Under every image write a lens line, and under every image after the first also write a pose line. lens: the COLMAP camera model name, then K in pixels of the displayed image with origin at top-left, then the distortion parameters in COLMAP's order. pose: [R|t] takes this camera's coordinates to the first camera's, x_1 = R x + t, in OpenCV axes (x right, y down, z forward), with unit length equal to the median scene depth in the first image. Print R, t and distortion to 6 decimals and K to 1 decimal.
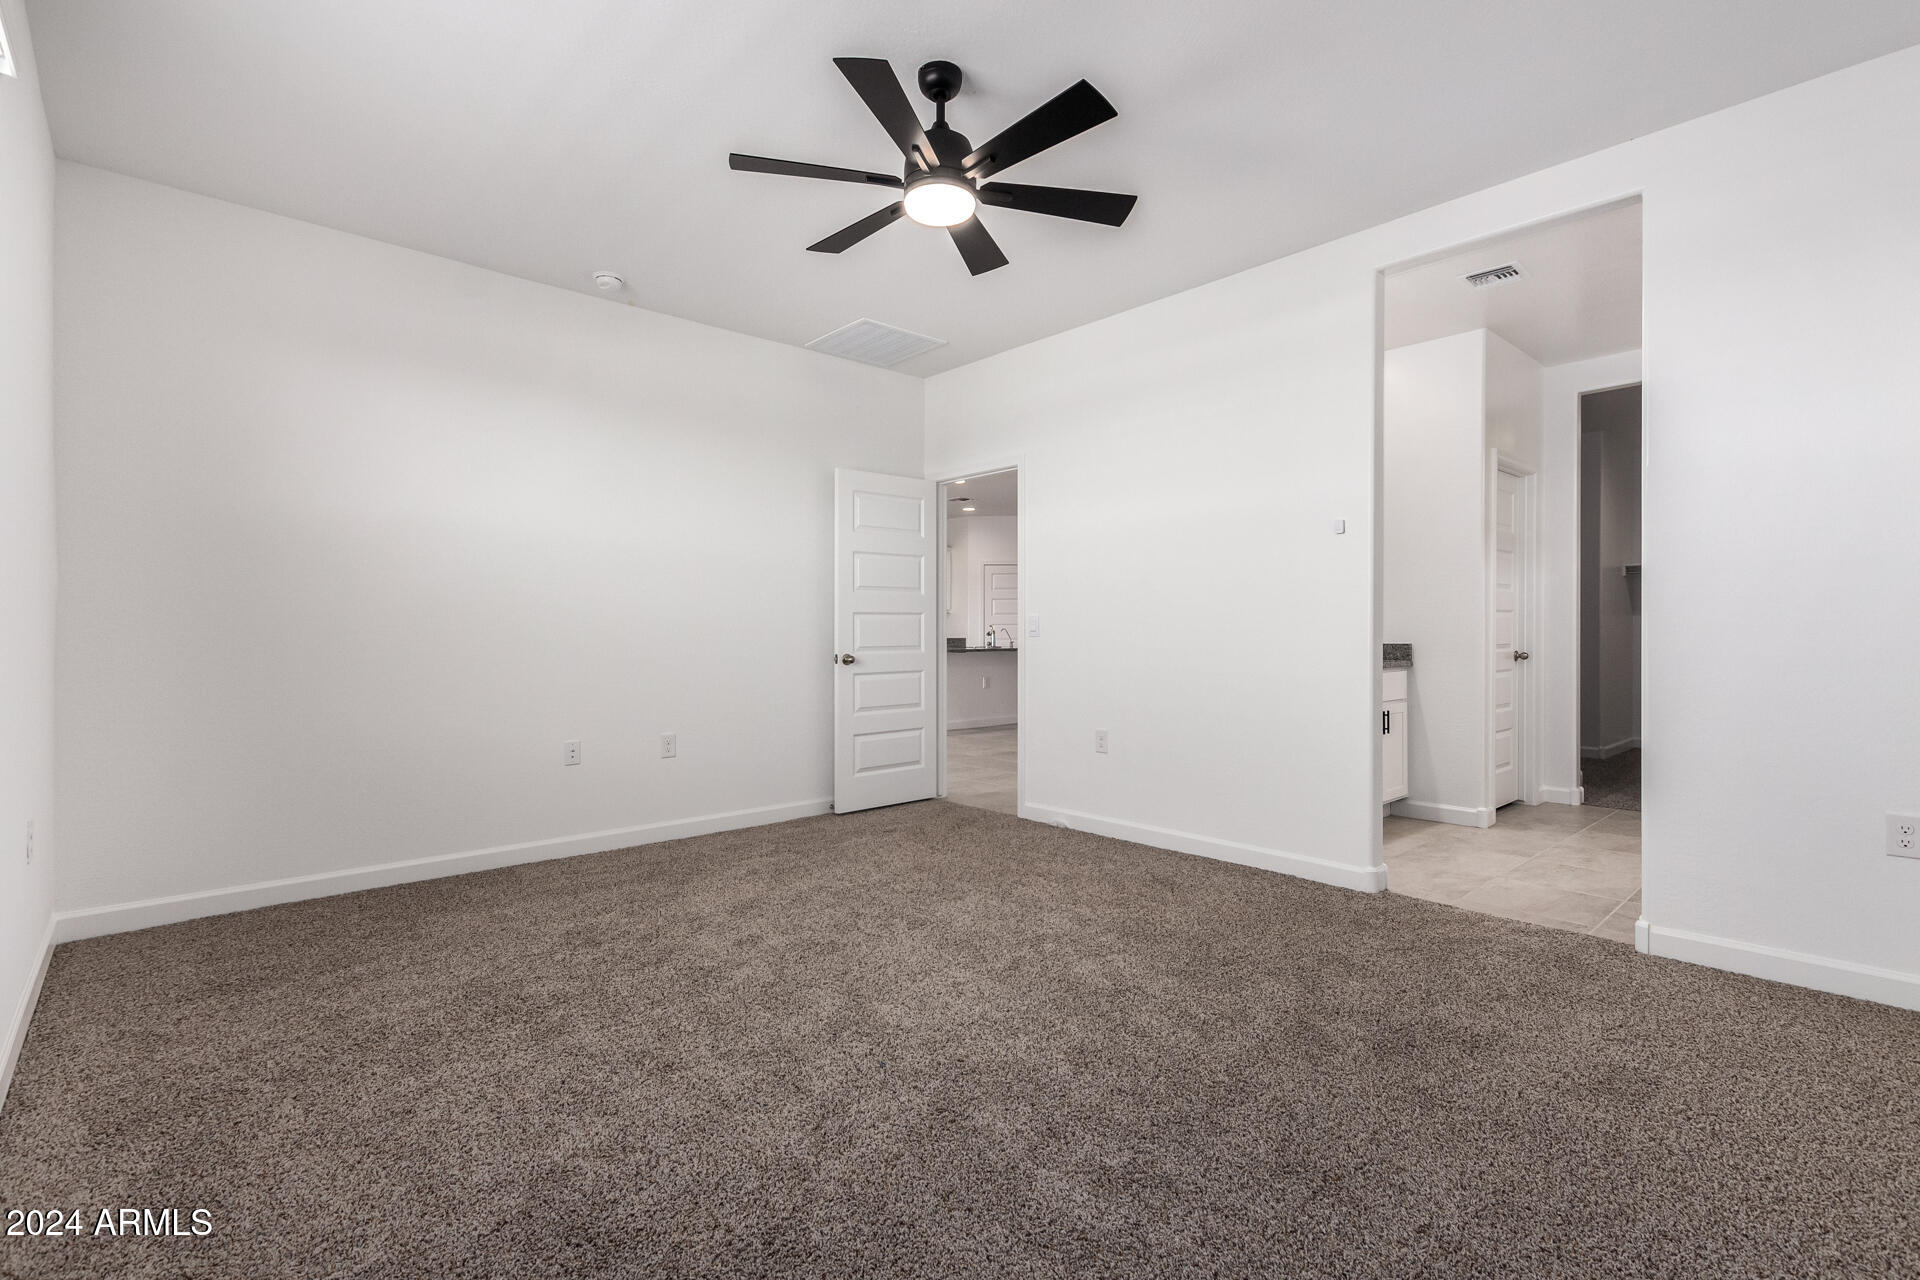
lens RADIAL K [[883.4, 0, 951.1], [0, 883.4, 639.1], [0, 0, 1]] dist [0.002352, -0.001428]
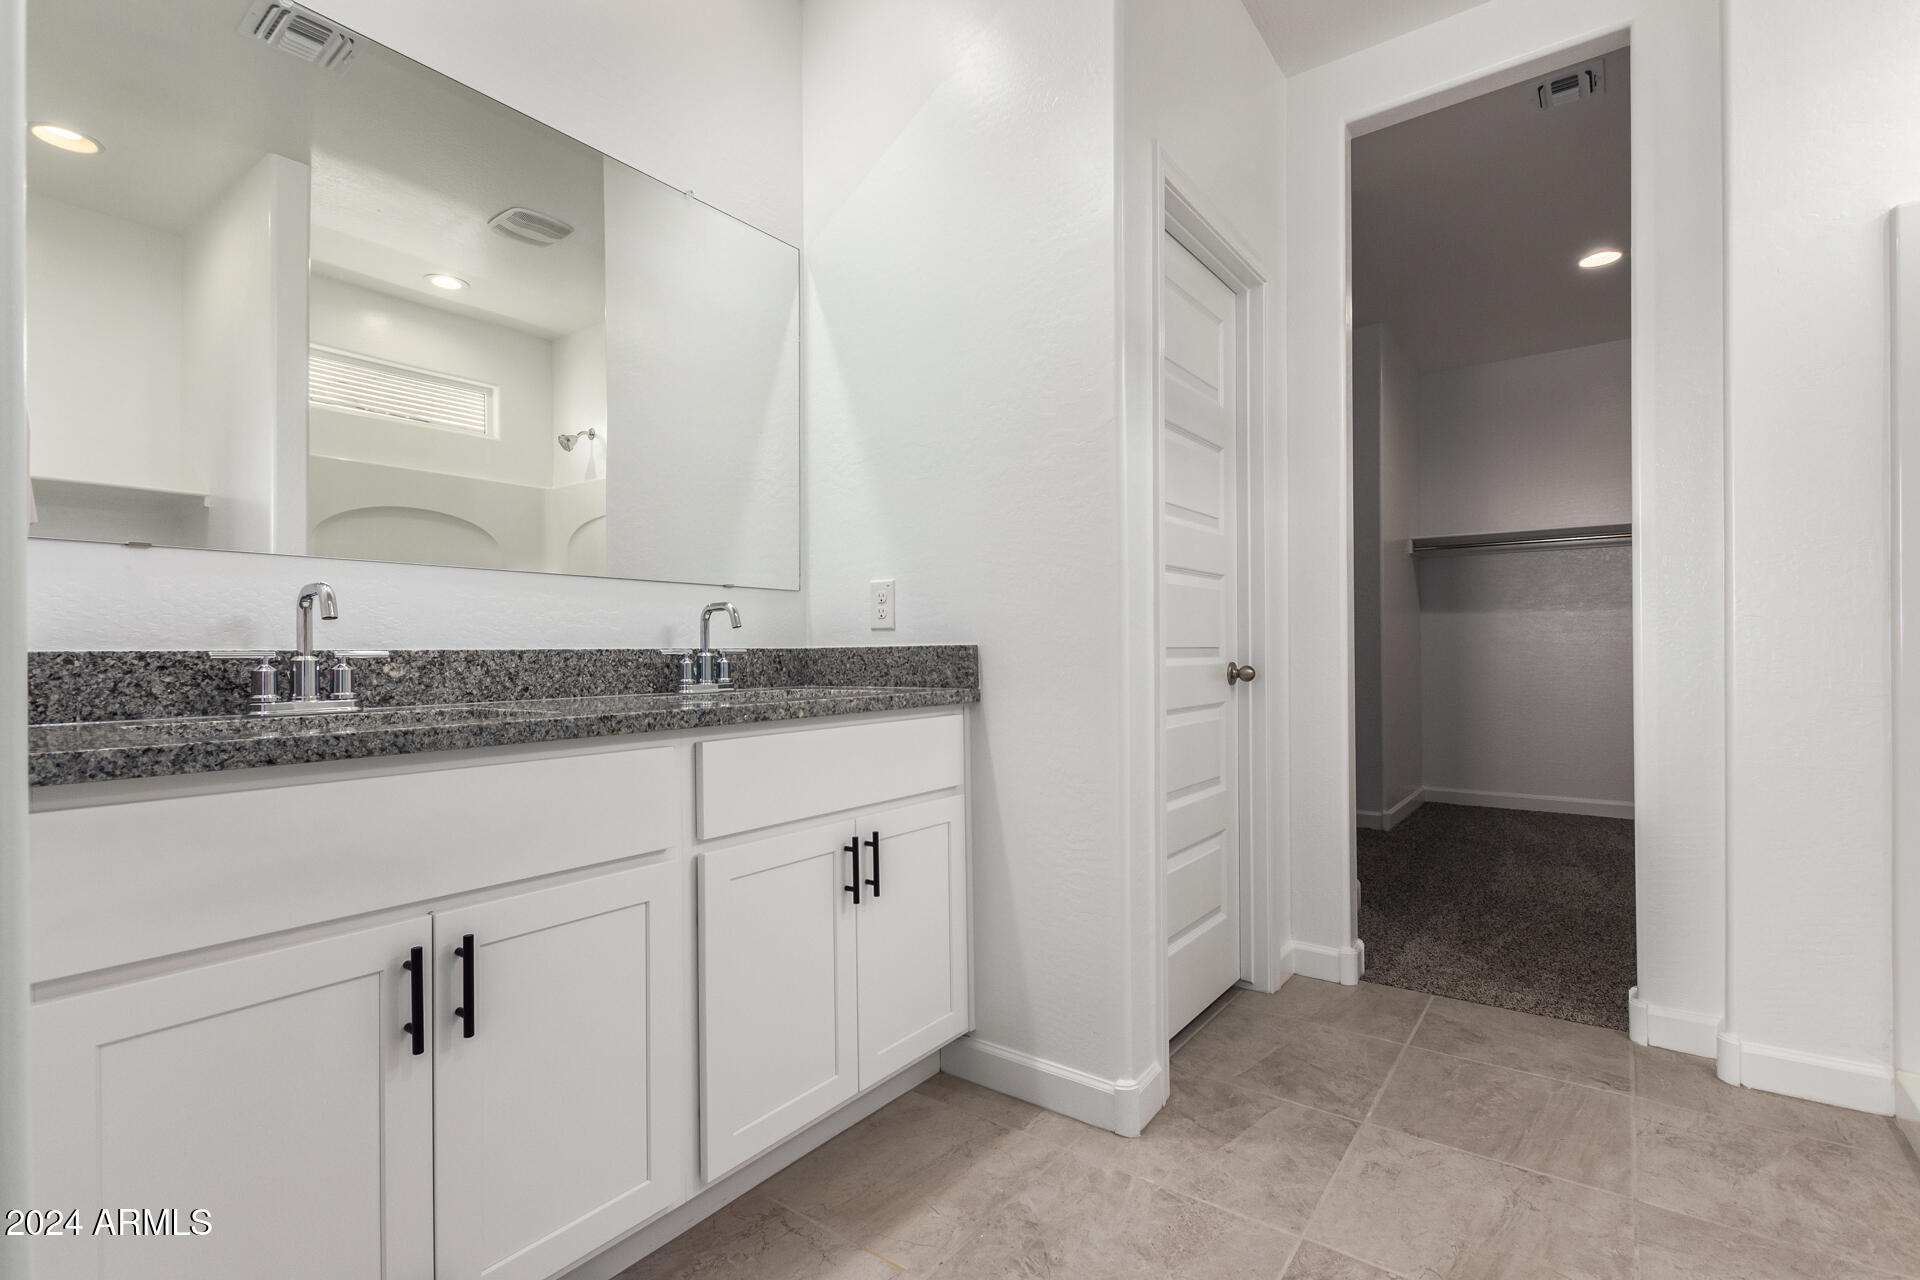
lens RADIAL K [[883.4, 0, 973.8], [0, 883.4, 652.3], [0, 0, 1]] dist [0.002352, -0.001428]
pose [[0.977747, -0.004126, 0.209749, 0.409846], [0.006378, 0.999929, -0.010059, 0.011625], [-0.209692, 0.011173, 0.977704, 0.575744]]
